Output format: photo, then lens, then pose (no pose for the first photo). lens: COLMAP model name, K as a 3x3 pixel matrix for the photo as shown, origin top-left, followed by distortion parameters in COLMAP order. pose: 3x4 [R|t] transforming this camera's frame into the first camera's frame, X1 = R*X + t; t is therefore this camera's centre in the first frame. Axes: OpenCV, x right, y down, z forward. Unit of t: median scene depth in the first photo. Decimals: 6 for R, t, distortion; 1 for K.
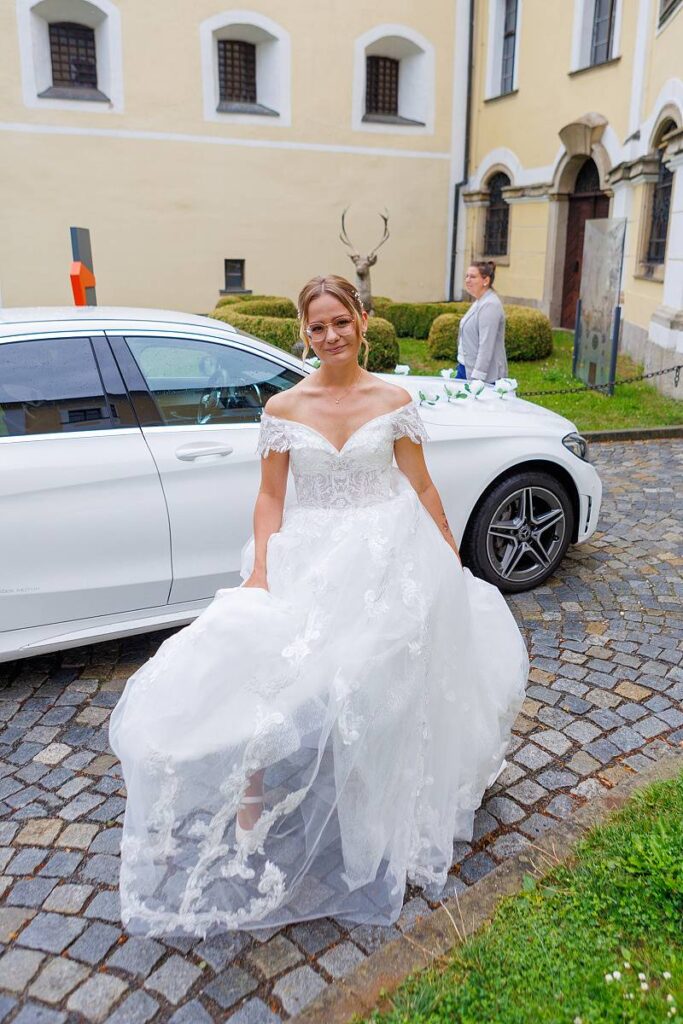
lens RADIAL K [[860.3, 0, 343.8], [0, 860.3, 443.2], [0, 0, 1]] dist [-0.011845, 0.007691]
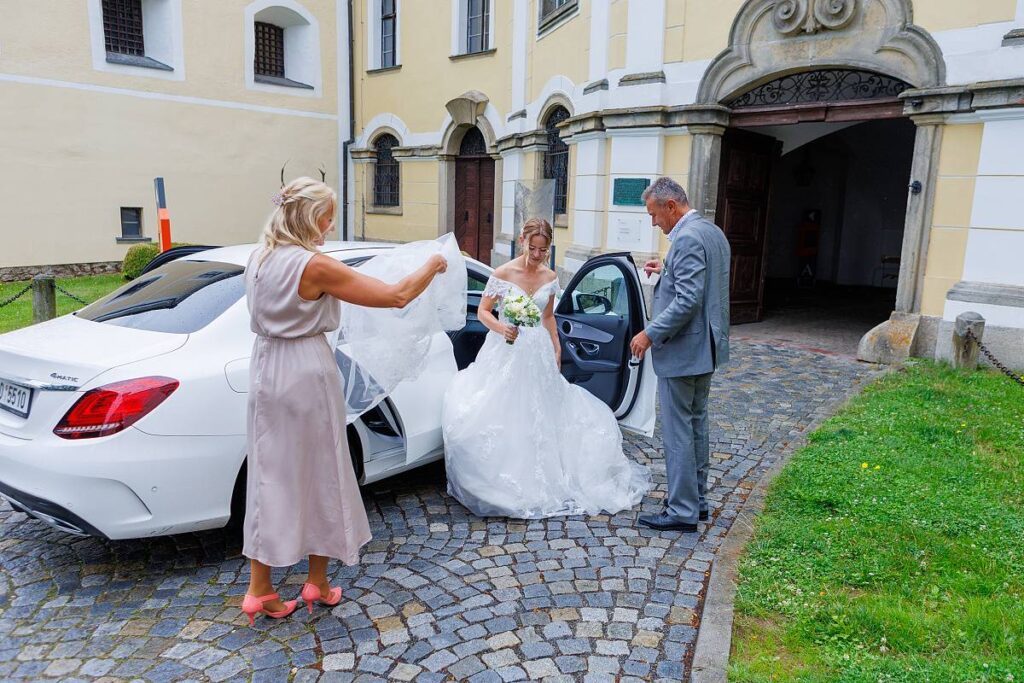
lens RADIAL K [[860.3, 0, 512.0], [0, 860.3, 341.5], [0, 0, 1]] dist [-0.011845, 0.007691]
pose [[0.906189, -0.056457, 0.419088, -0.213594], [0.081047, 0.995863, -0.041091, 0.027042], [-0.415034, 0.071202, 0.907015, -0.116629]]
